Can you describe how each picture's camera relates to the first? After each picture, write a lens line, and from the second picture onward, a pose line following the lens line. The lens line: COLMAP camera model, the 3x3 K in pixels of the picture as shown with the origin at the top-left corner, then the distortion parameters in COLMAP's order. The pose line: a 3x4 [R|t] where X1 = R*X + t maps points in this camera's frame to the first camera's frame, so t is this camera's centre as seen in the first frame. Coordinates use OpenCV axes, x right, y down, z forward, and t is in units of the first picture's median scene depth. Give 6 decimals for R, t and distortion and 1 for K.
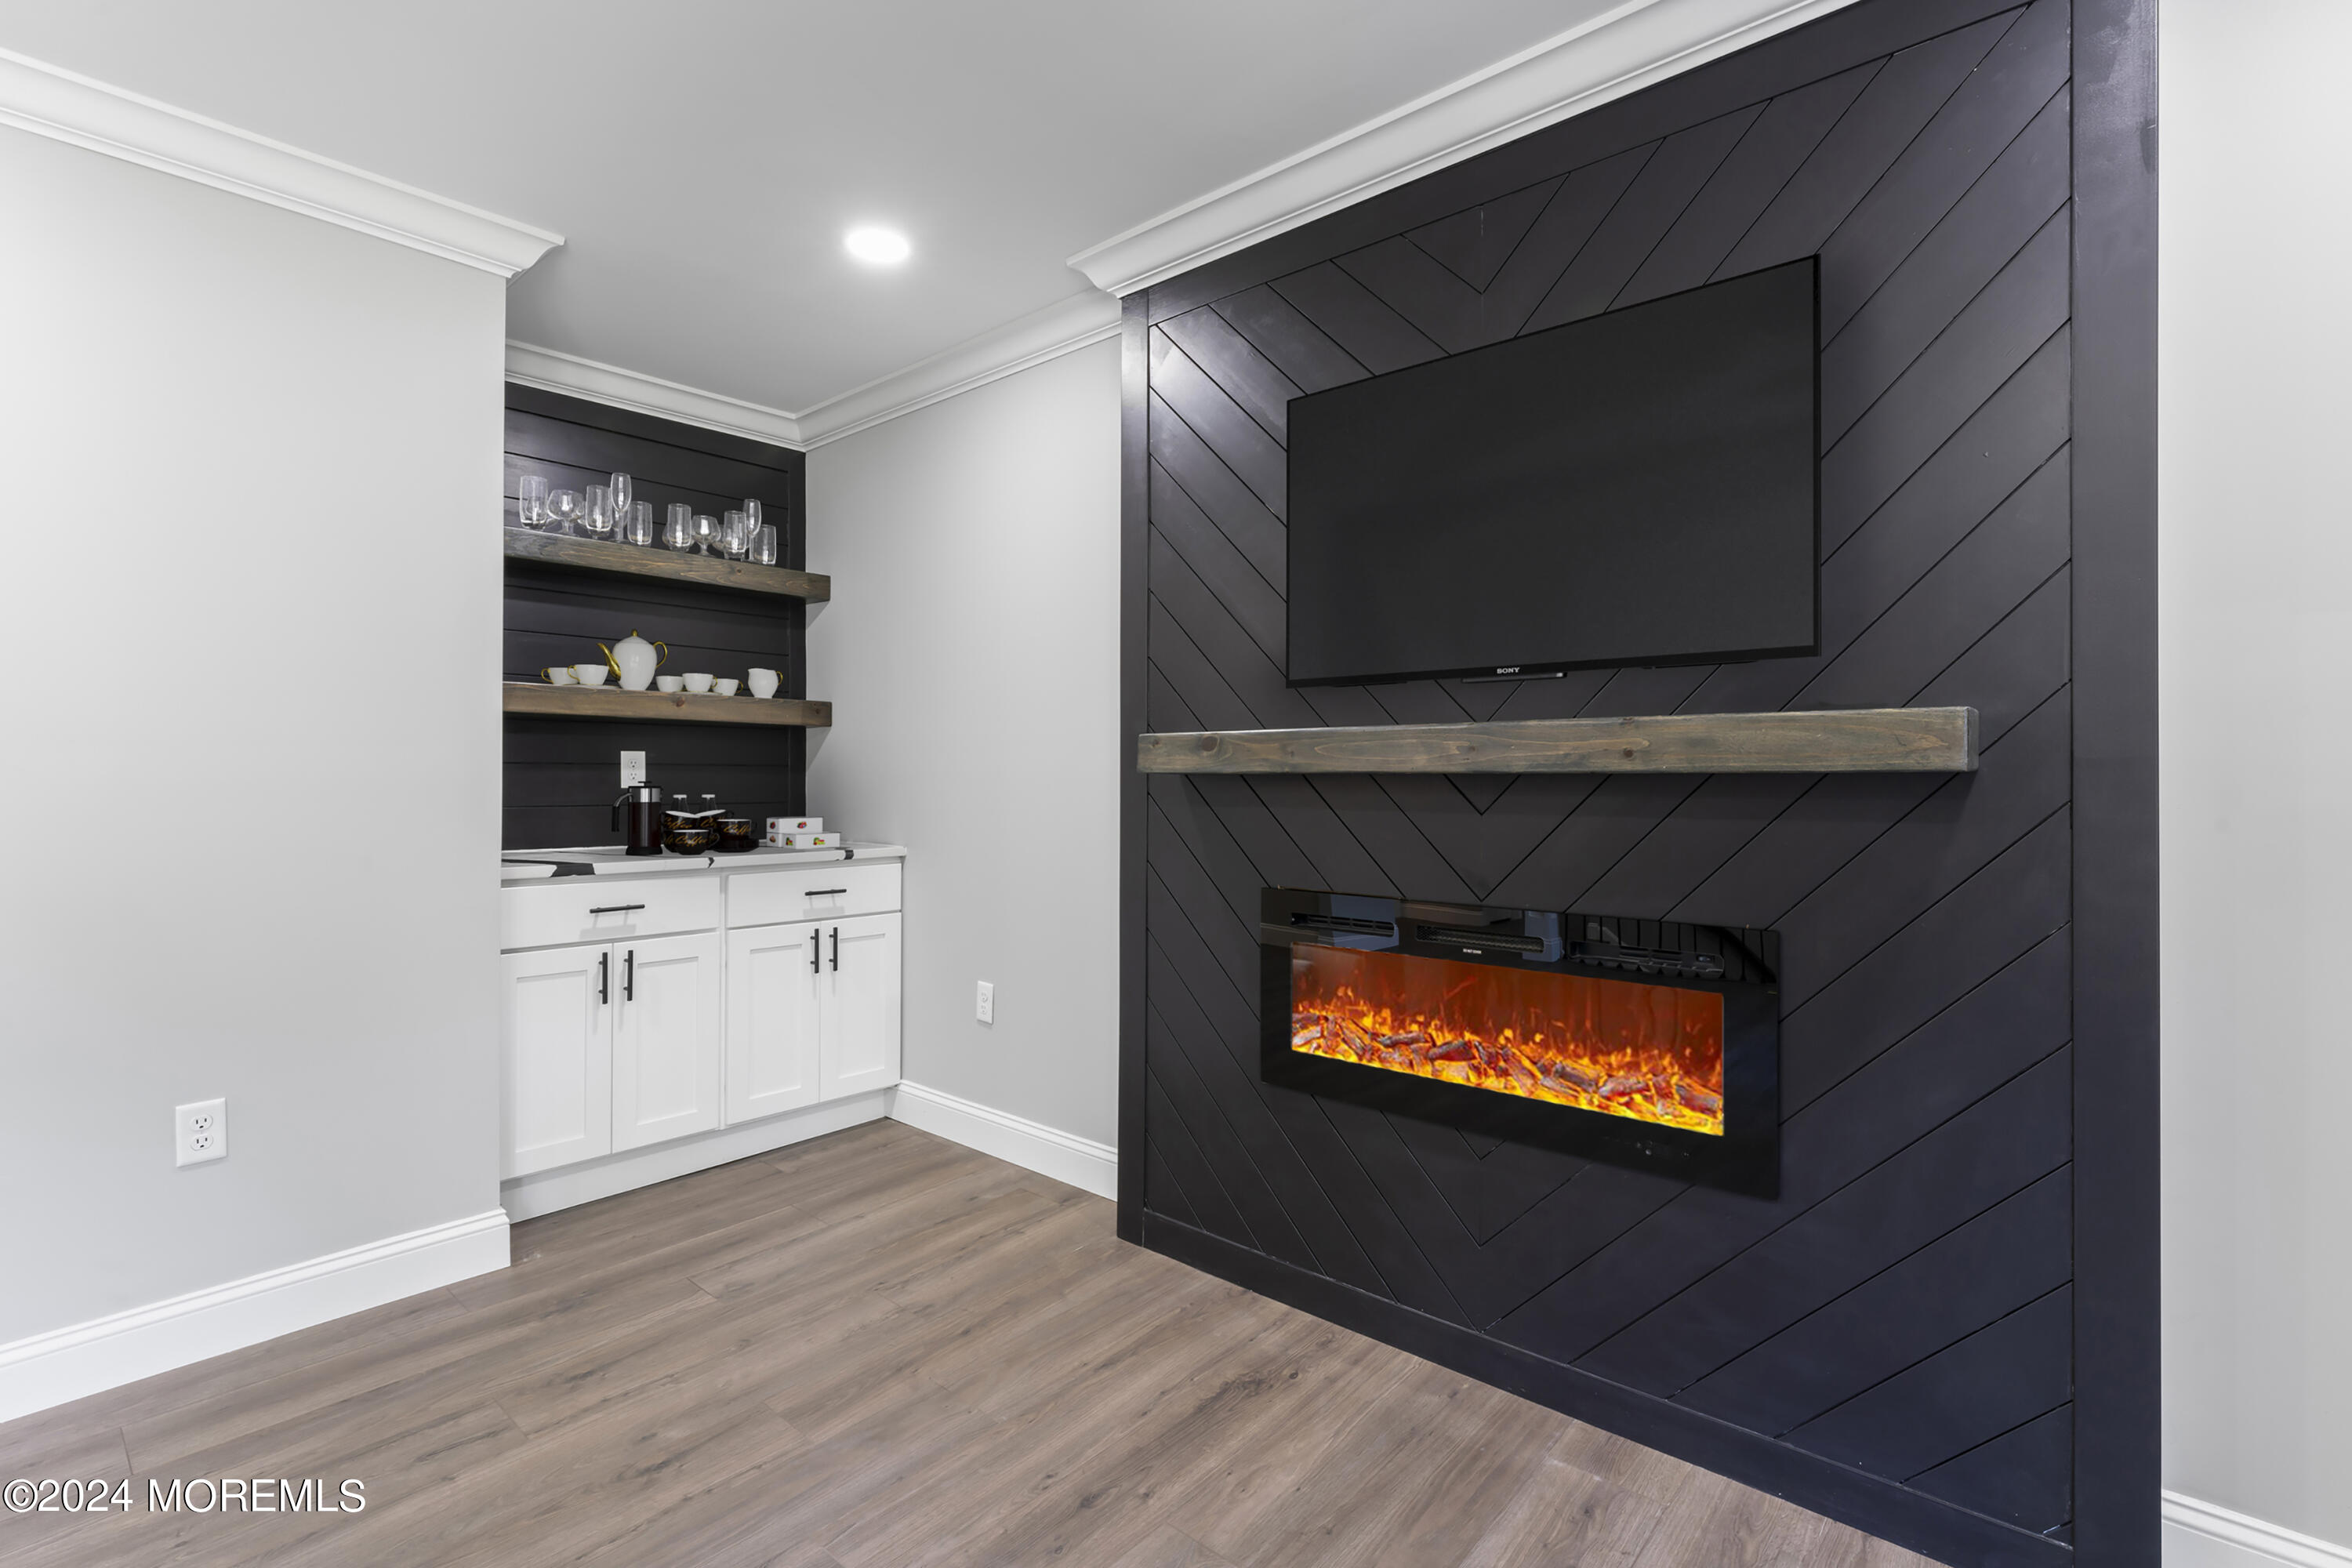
lens RADIAL K [[1083.0, 0, 1176.0], [0, 1083.0, 784.0], [0, 0, 1]] dist [0.000528, 0.000110]
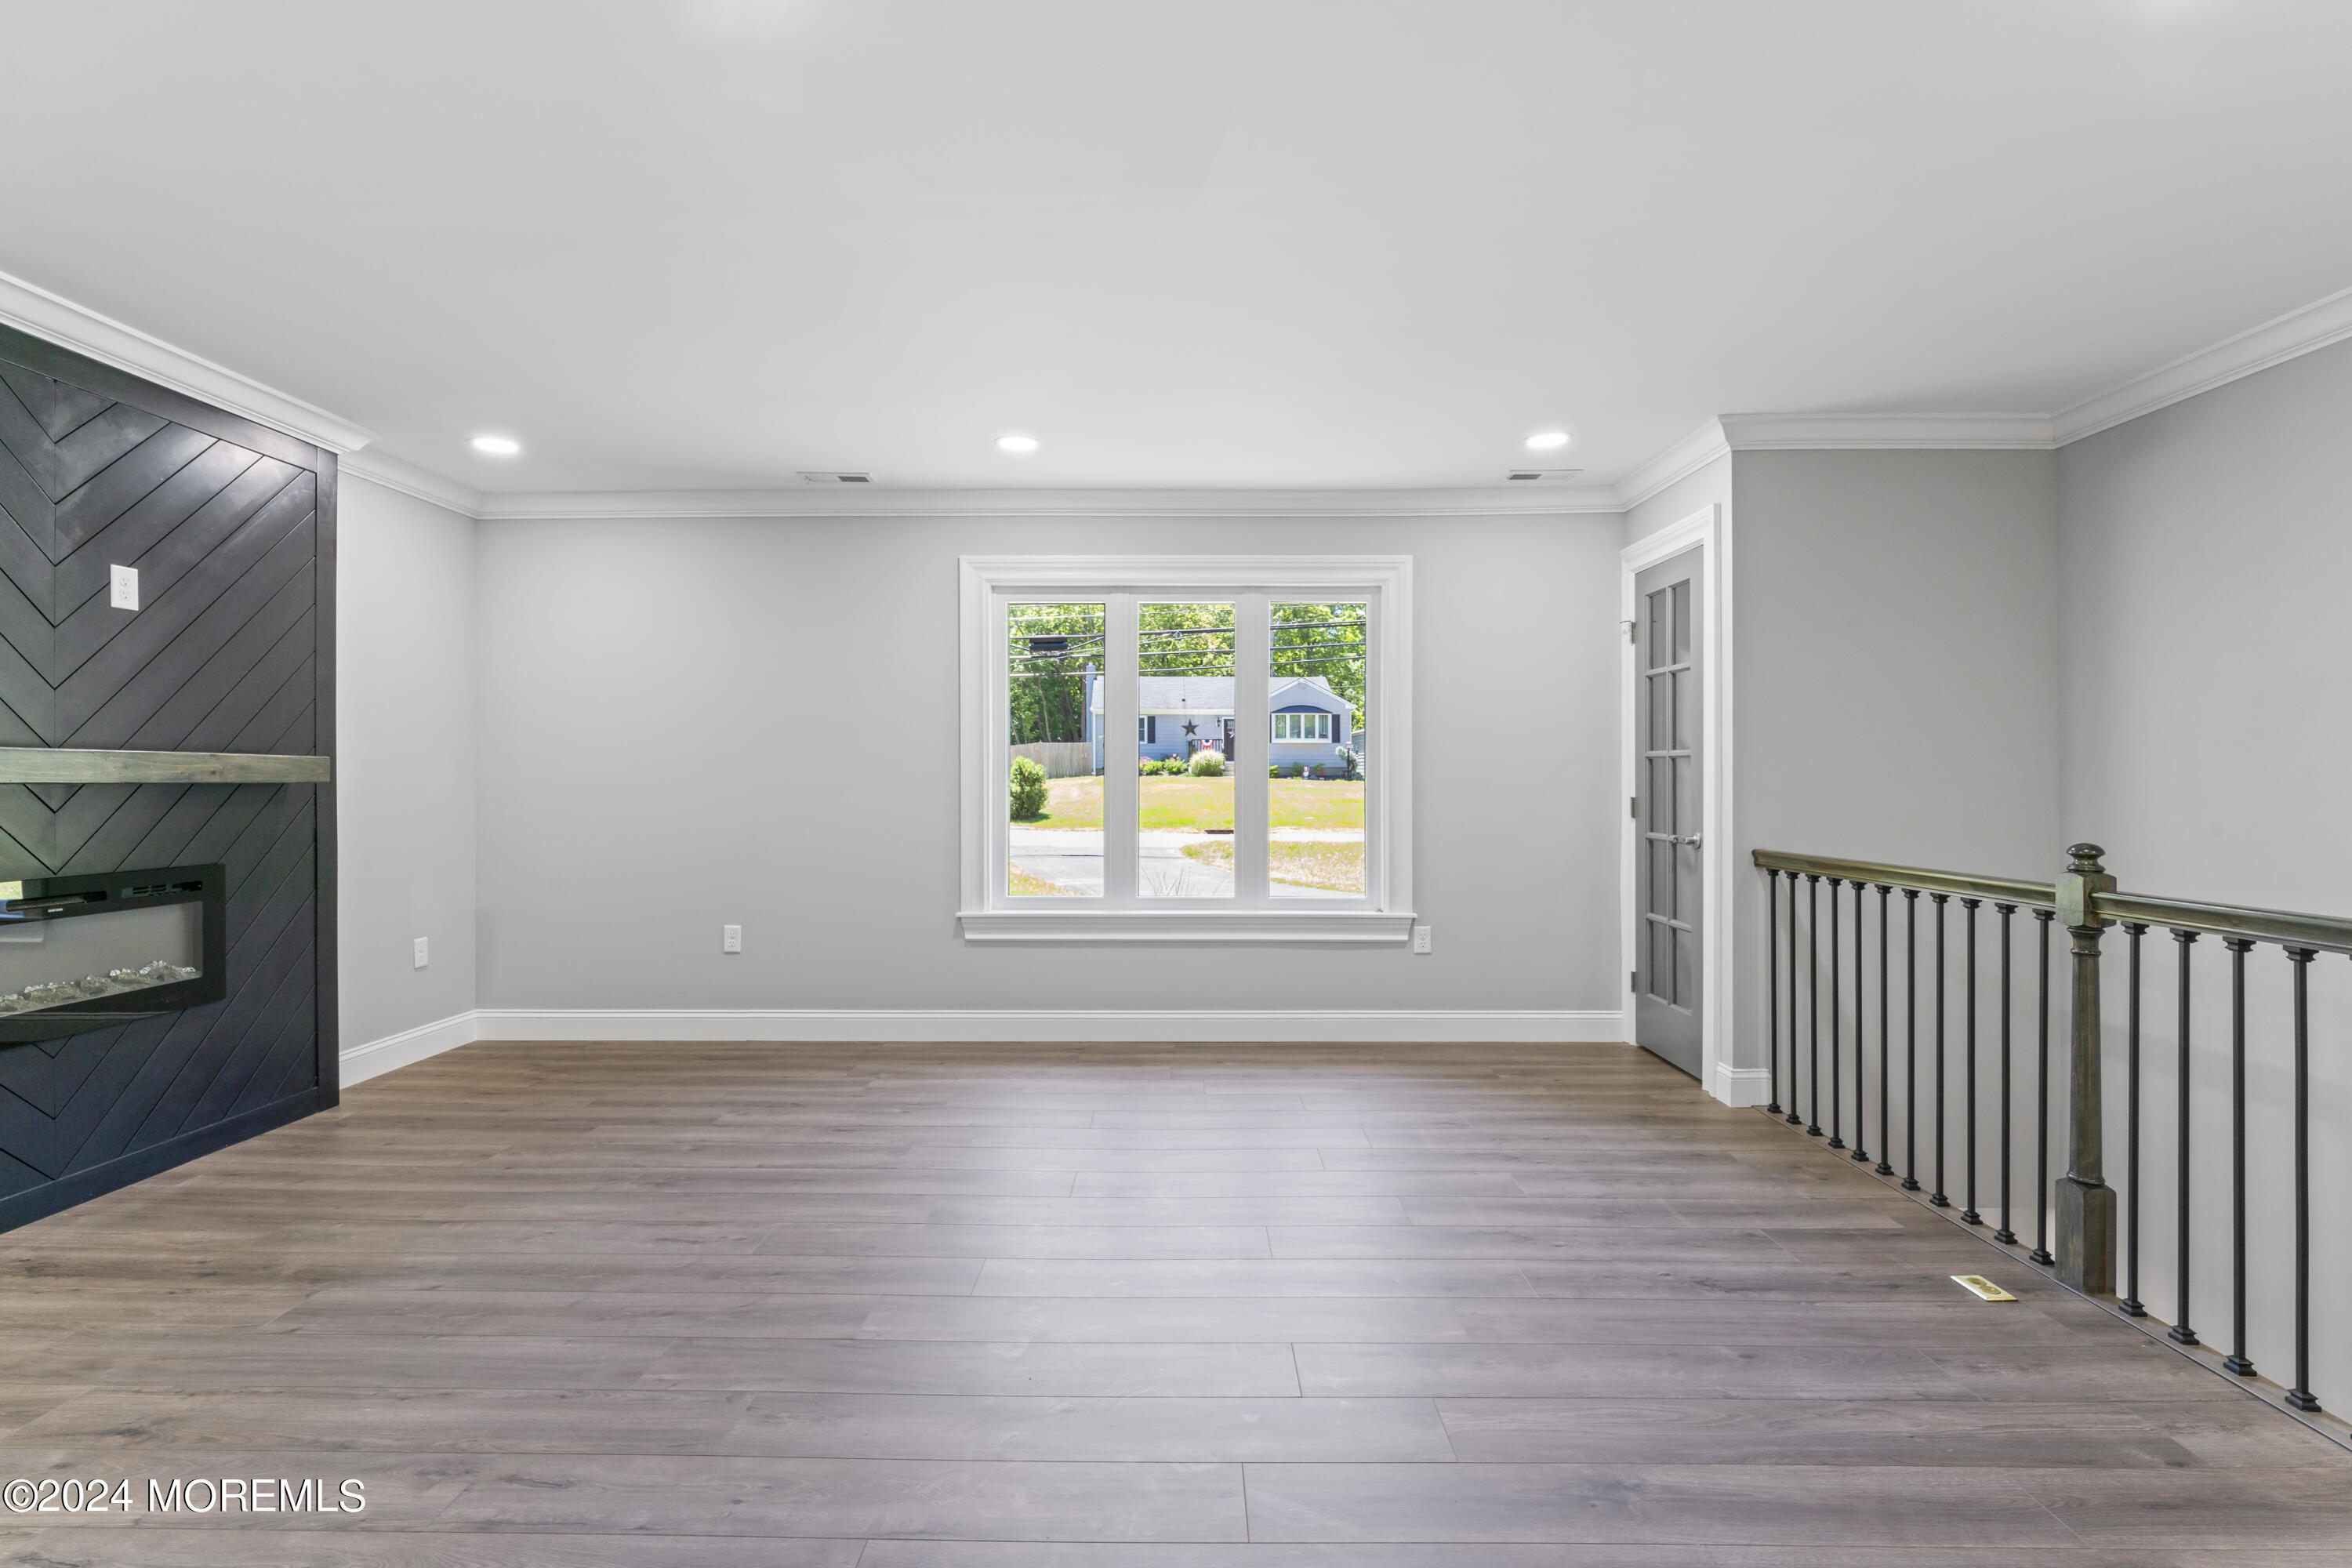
lens RADIAL K [[1044.4, 0, 1174.4], [0, 1044.4, 743.9], [0, 0, 1]] dist [-0.000962, 0.000205]
pose [[-0.664900, 0.036378, 0.746046, -1.703436], [0.017806, 0.999301, -0.032858, 0.009195], [-0.746720, -0.008563, -0.665083, 0.809729]]
